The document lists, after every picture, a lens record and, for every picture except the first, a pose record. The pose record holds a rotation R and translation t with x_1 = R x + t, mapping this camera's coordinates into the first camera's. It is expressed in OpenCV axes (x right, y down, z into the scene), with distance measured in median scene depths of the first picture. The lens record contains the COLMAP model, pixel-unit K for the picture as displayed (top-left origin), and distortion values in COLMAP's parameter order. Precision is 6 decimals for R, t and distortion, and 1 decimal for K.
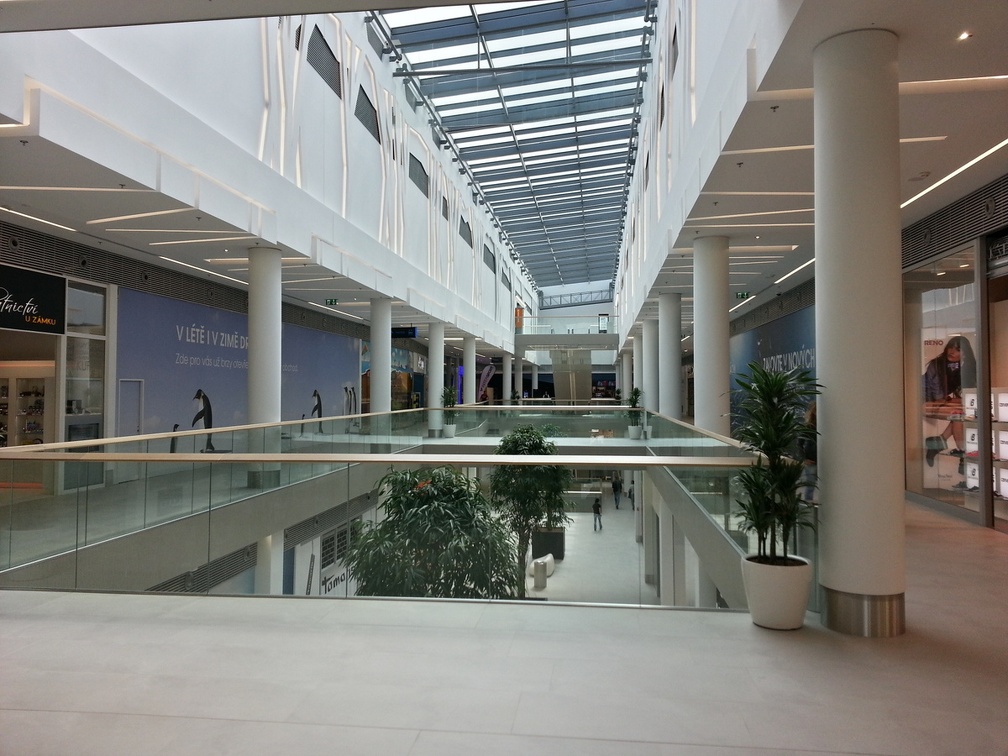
lens RADIAL K [[771.9, 0, 504.0], [0, 771.9, 378.0], [0, 0, 1]] dist [0.064291, -0.134293]
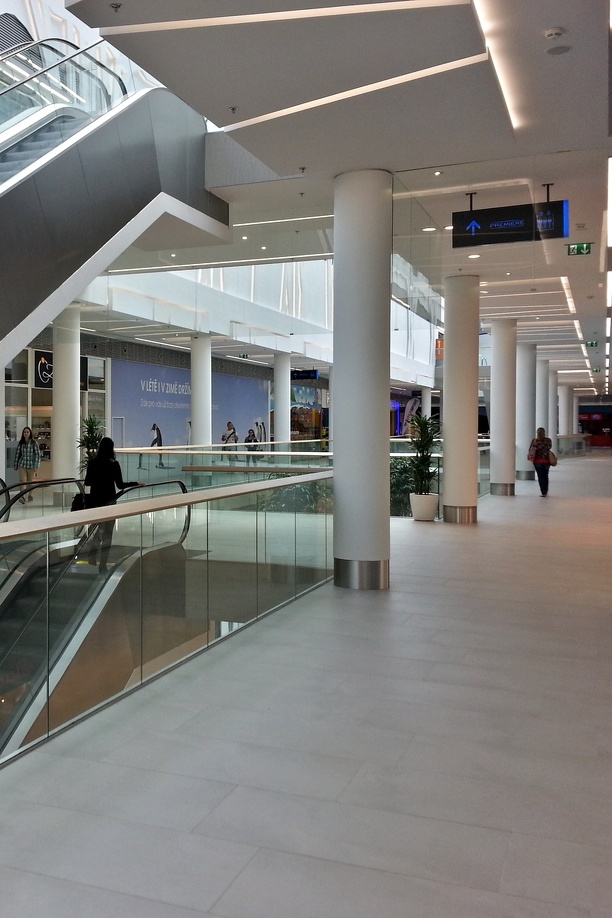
lens RADIAL K [[1010.5, 0, 306.0], [0, 1010.5, 459.0], [0, 0, 1]] dist [-0.009897, -0.015921]
pose [[0.986493, 0.001612, -0.163796, 0.193450], [0.006069, 0.998905, 0.046384, -0.005101], [0.163691, -0.046751, 0.985403, -0.808157]]
